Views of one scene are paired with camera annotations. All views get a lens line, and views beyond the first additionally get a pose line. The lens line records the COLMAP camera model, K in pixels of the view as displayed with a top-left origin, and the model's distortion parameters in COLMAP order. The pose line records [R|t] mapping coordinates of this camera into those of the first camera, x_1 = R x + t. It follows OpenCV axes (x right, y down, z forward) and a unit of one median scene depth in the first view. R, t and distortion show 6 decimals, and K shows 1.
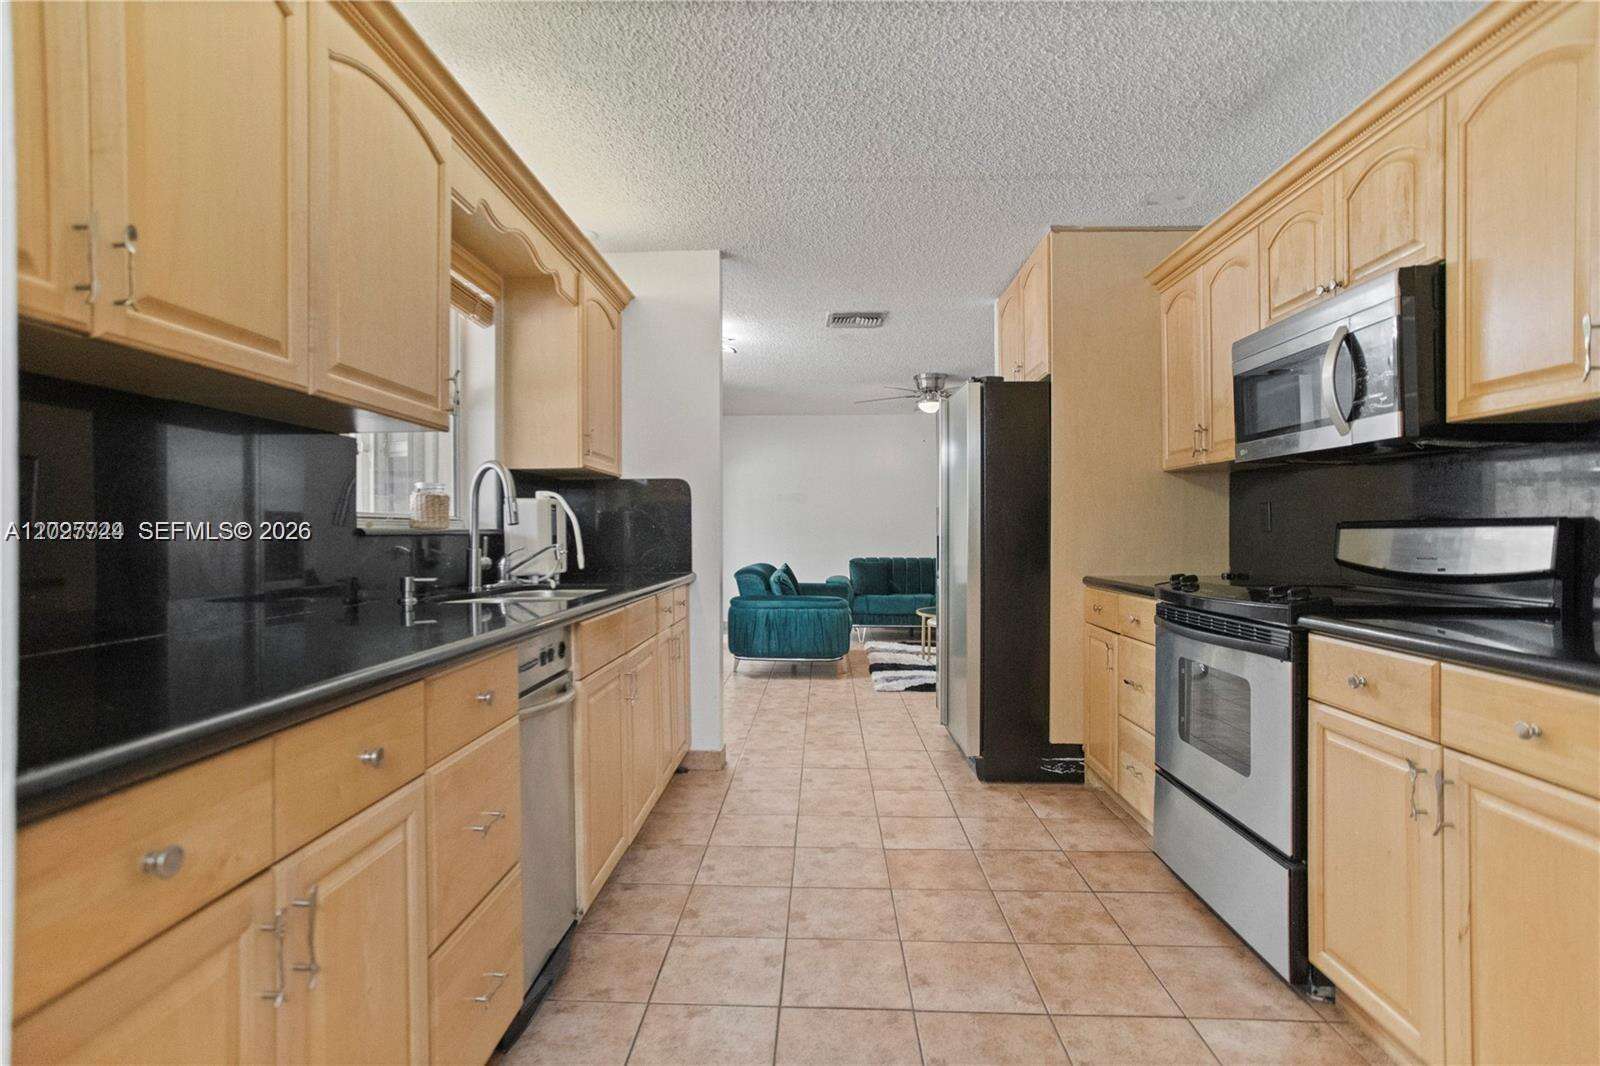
lens RADIAL K [[787.5, 0, 770.8], [0, 787.5, 531.6], [0, 0, 1]] dist [-0.039932, 0.023397]
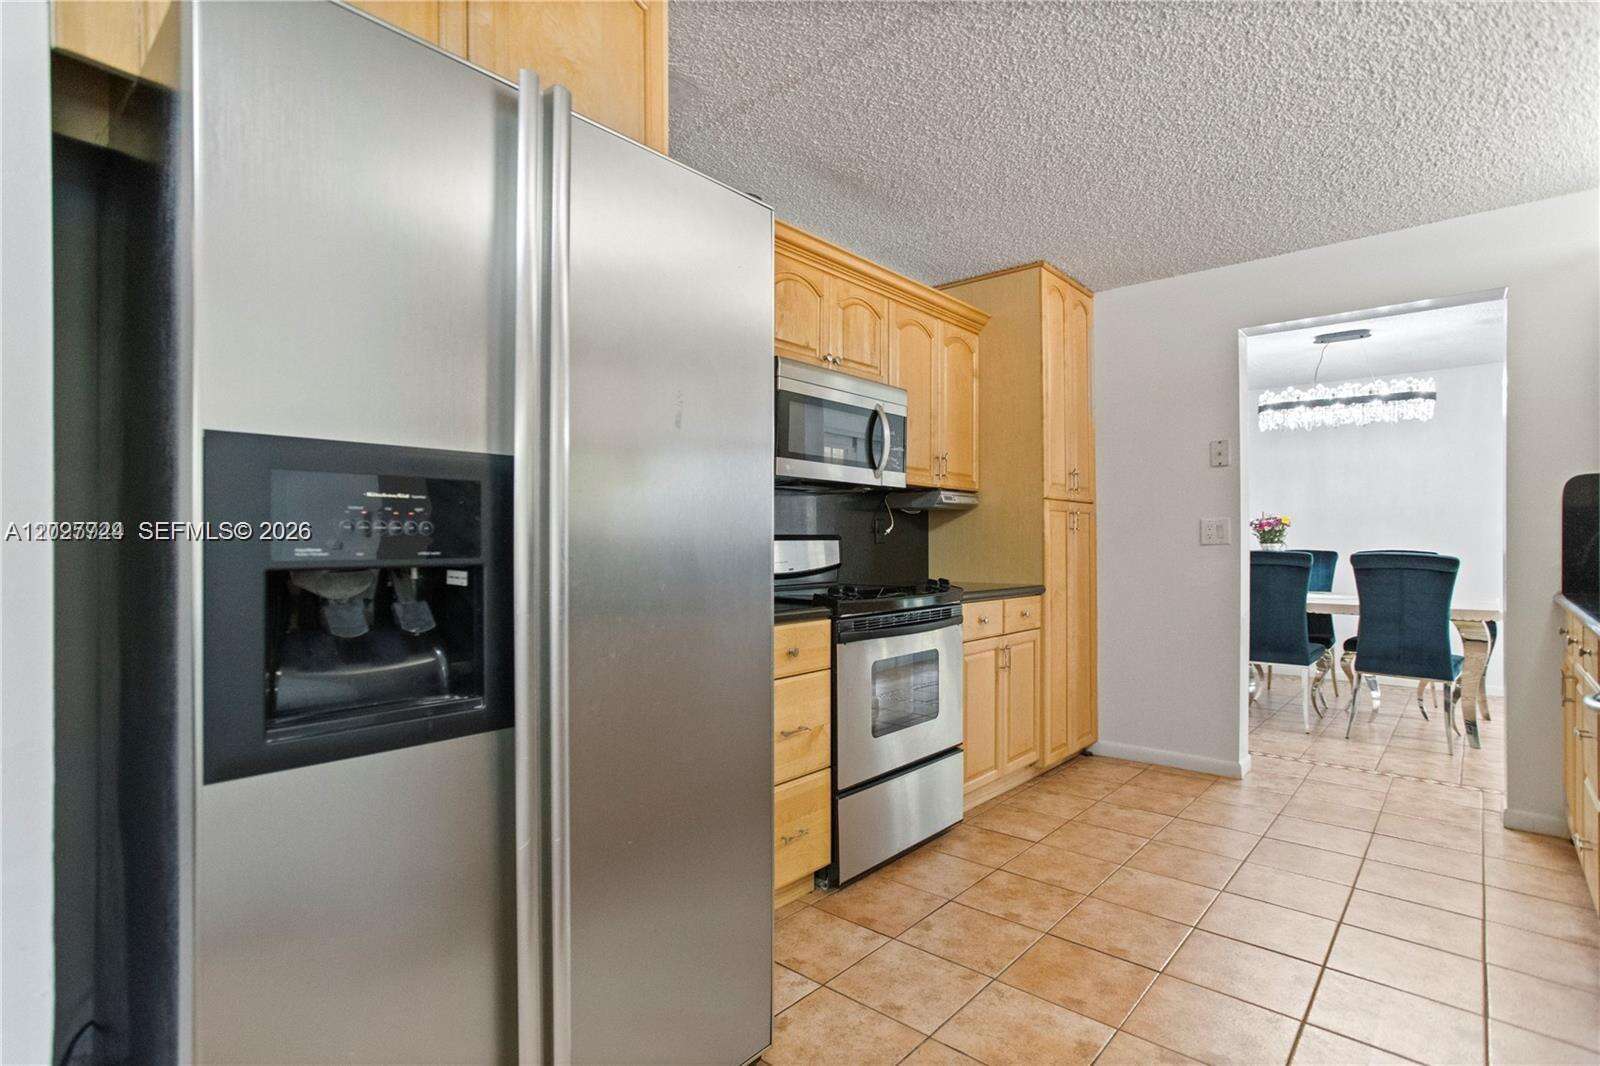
lens RADIAL K [[787.5, 0, 800.2], [0, 787.5, 544.7], [0, 0, 1]] dist [-0.039932, 0.023397]
pose [[-0.790482, -0.001361, 0.612483, -0.053688], [0.004753, 0.999954, 0.008356, -0.008718], [-0.612467, 0.009516, -0.790439, 2.006547]]
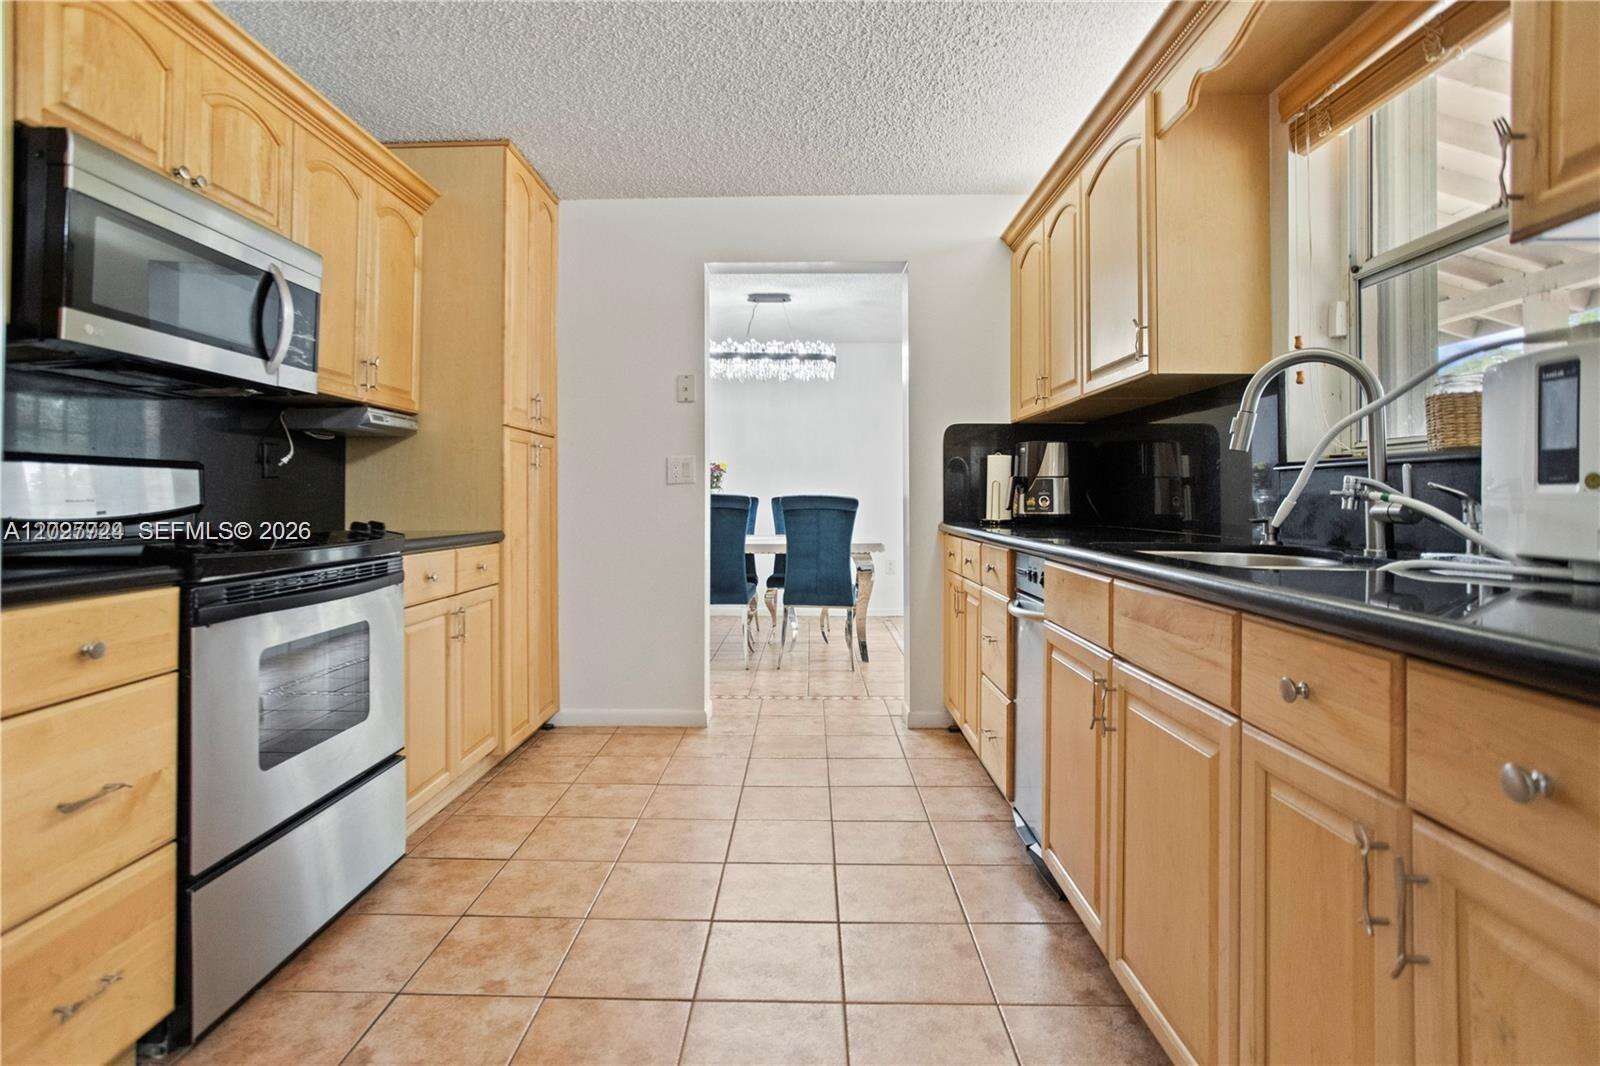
lens RADIAL K [[787.5, 0, 771.7], [0, 787.5, 478.3], [0, 0, 1]] dist [-0.039932, 0.023397]
pose [[-0.999718, 0.006144, -0.022930, 0.106269], [0.006656, 0.999729, -0.022325, 0.031791], [0.022787, -0.022471, -0.999488, 1.772566]]
